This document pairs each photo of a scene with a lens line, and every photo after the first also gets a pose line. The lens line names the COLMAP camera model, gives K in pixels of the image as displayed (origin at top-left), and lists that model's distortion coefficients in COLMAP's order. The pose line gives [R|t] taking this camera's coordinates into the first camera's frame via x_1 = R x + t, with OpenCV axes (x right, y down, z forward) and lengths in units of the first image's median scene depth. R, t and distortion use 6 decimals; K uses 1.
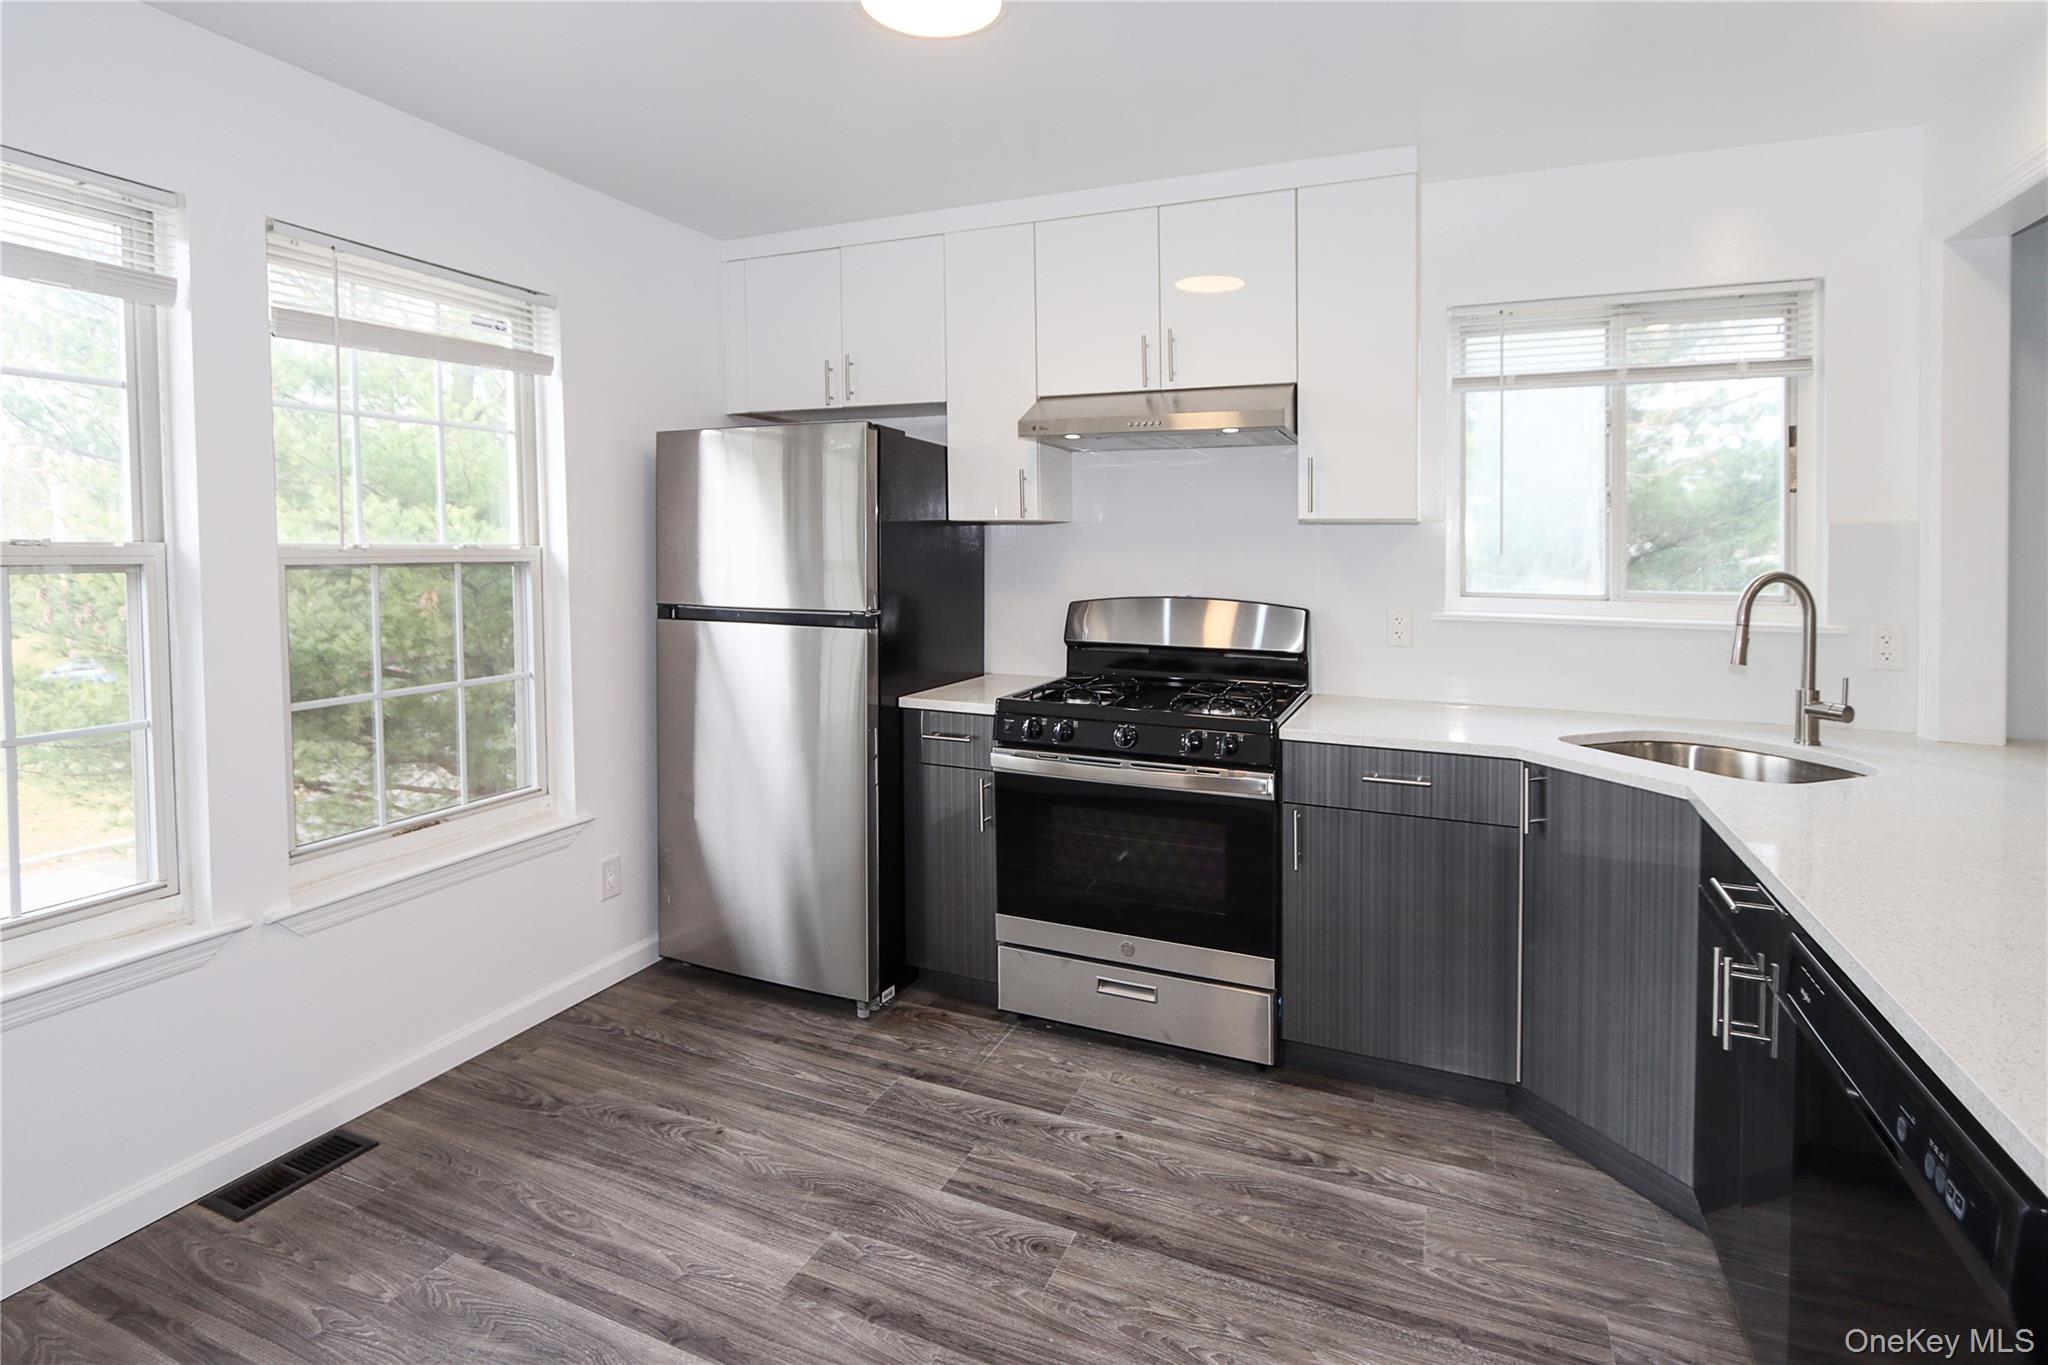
lens RADIAL K [[975.8, 0, 1029.9], [0, 975.8, 574.2], [0, 0, 1]] dist [-0.005298, -0.000050]
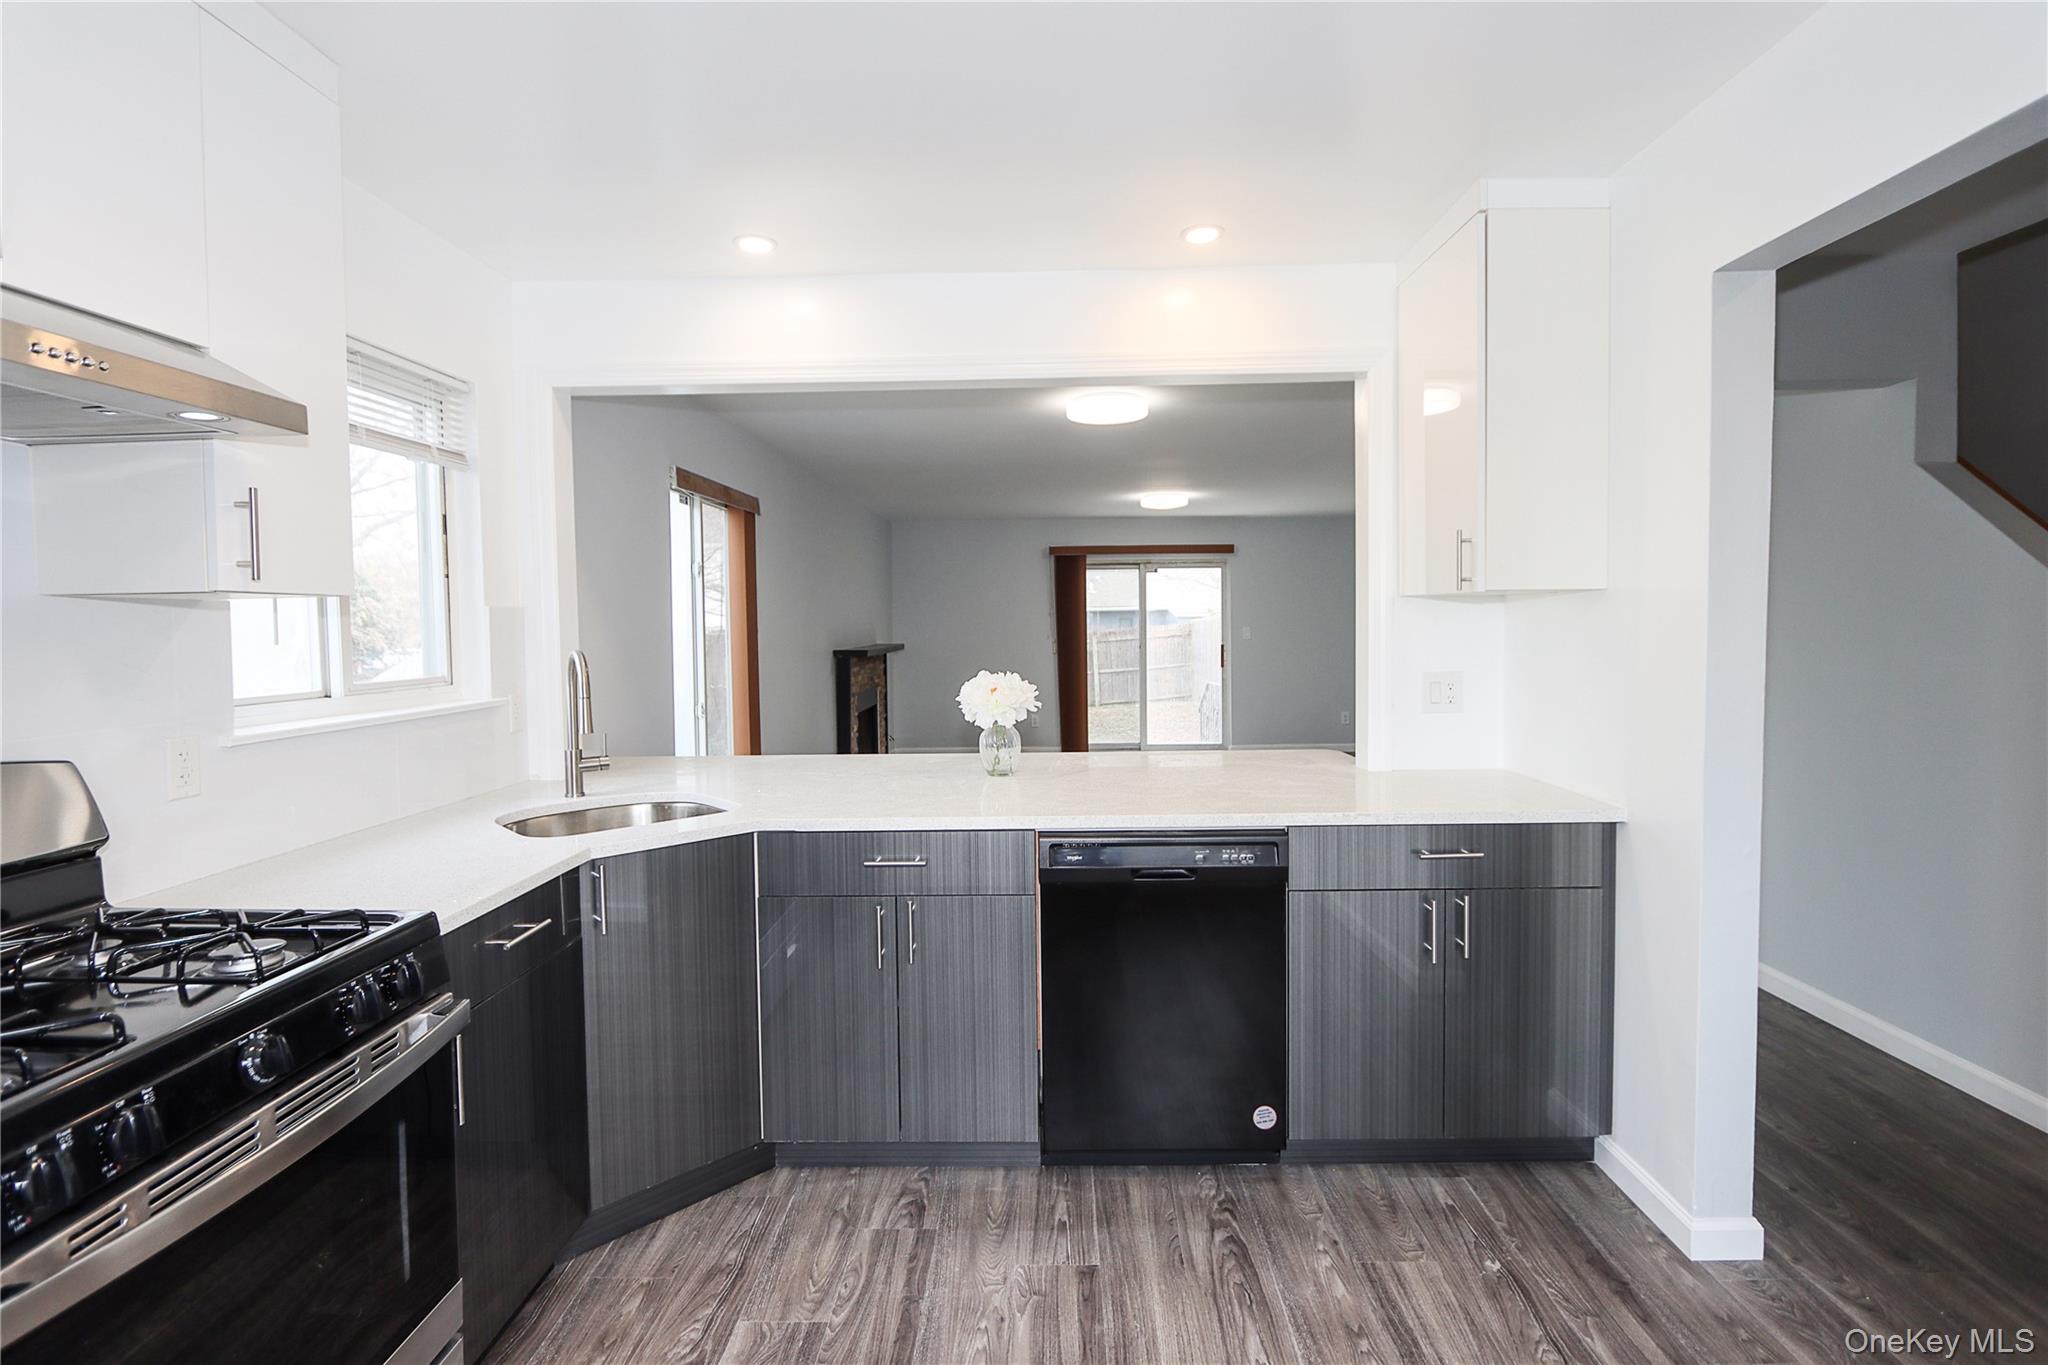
lens RADIAL K [[993.2, 0, 1023.5], [0, 993.2, 650.9], [0, 0, 1]] dist [-0.004066, -0.000091]
pose [[-0.356162, -0.036201, 0.933723, -0.468435], [0.031764, 0.998203, 0.050817, -0.040925], [-0.933884, 0.047758, -0.354372, 0.846413]]
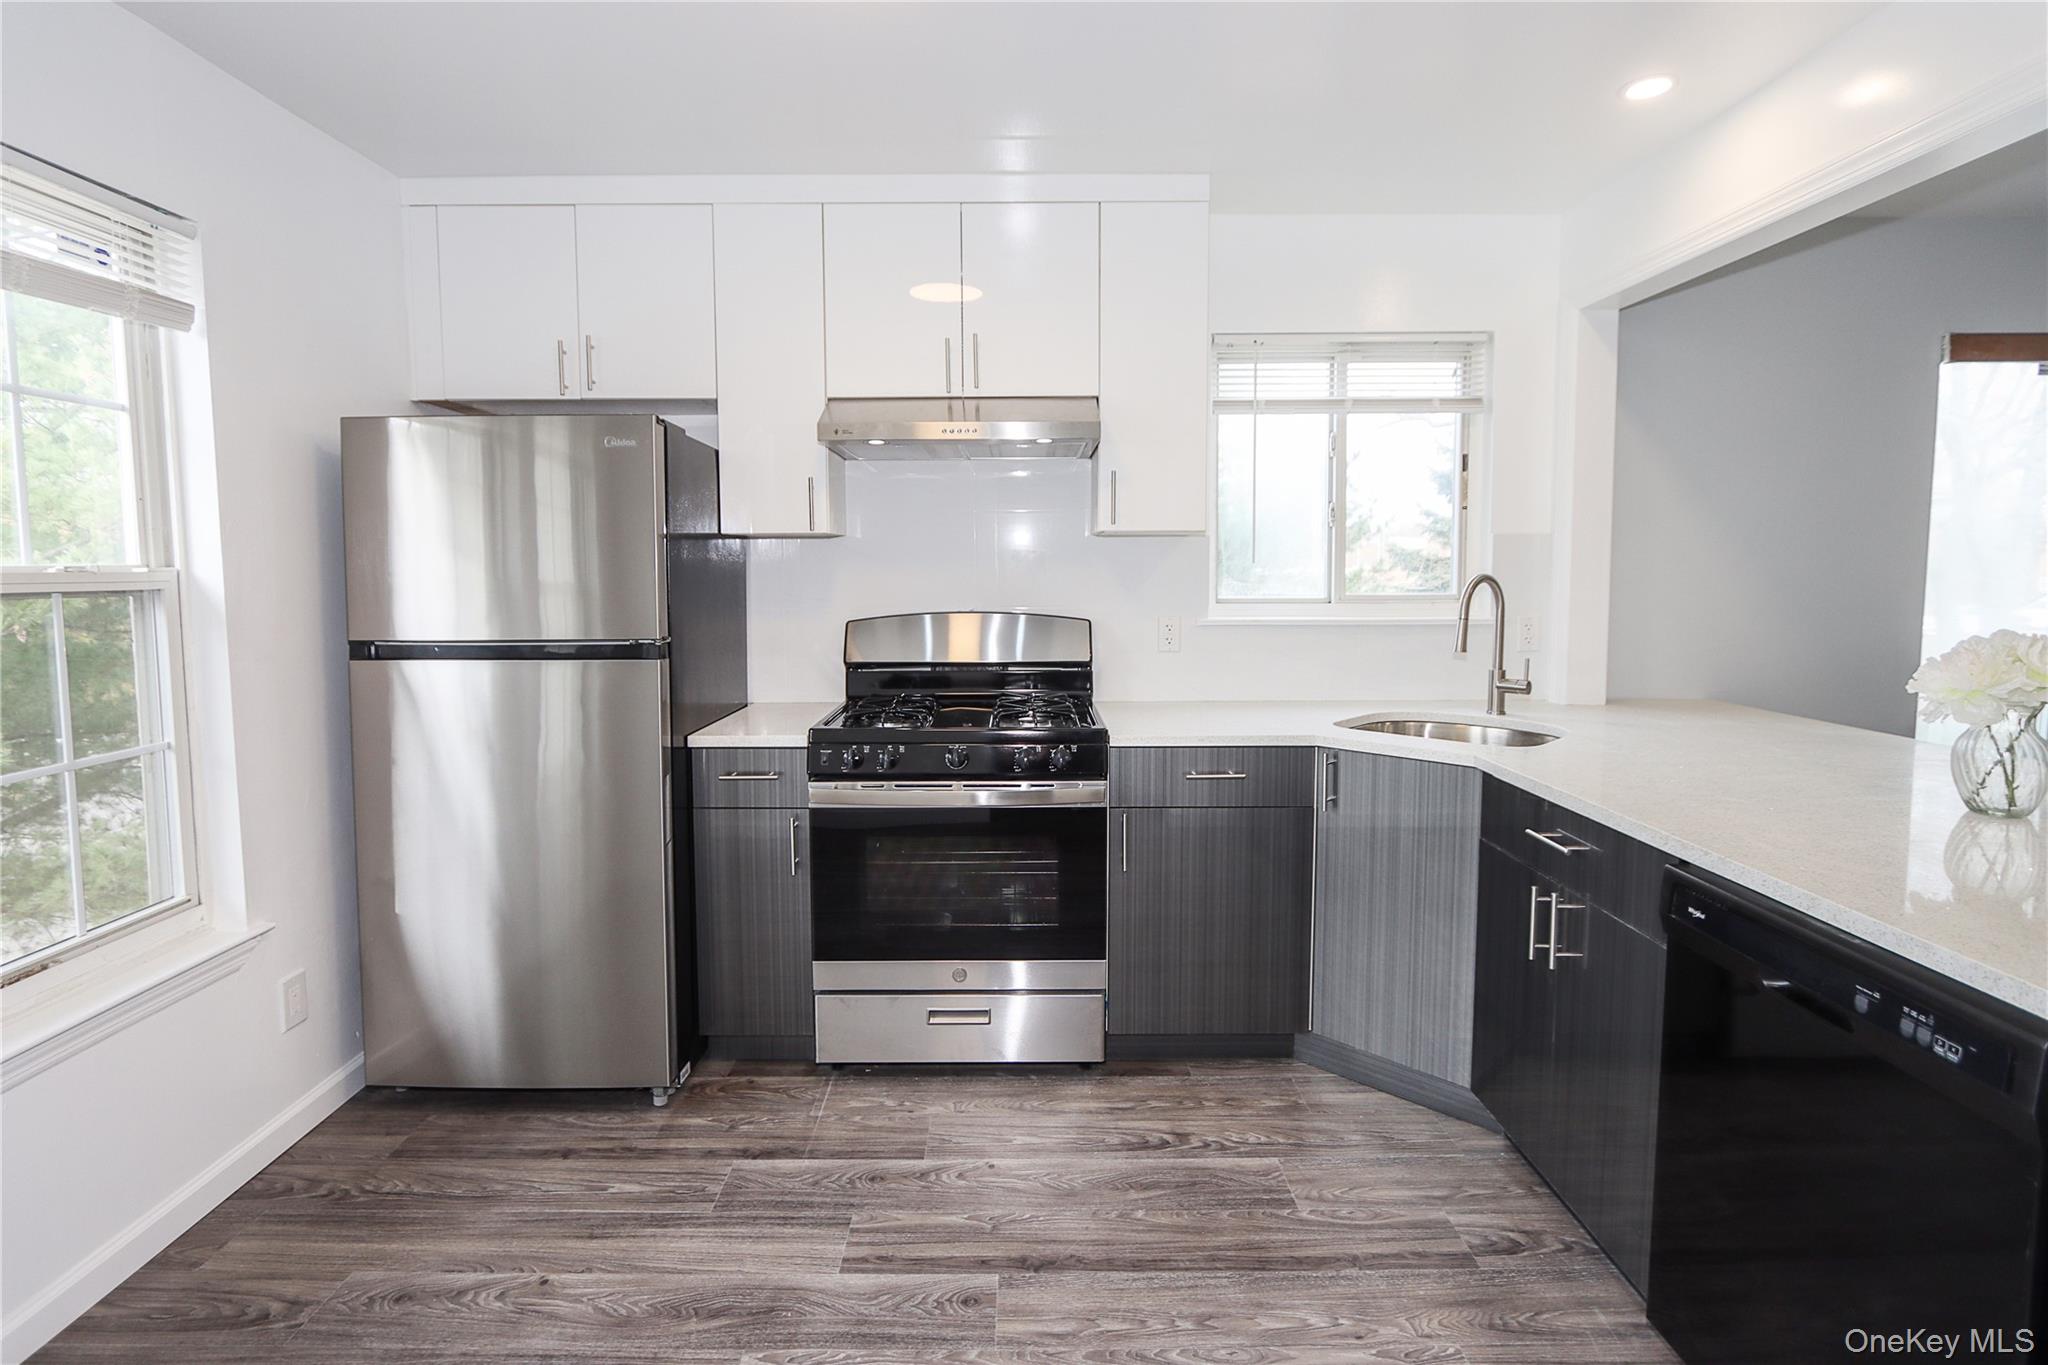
lens RADIAL K [[969.0, 0, 1021.4], [0, 969.0, 625.8], [0, 0, 1]] dist [-0.005350, -0.001510]
pose [[0.922726, -0.036924, 0.383684, -0.205144], [0.023921, 0.998968, 0.038608, 0.001571], [-0.384713, -0.026446, 0.922657, 0.098214]]
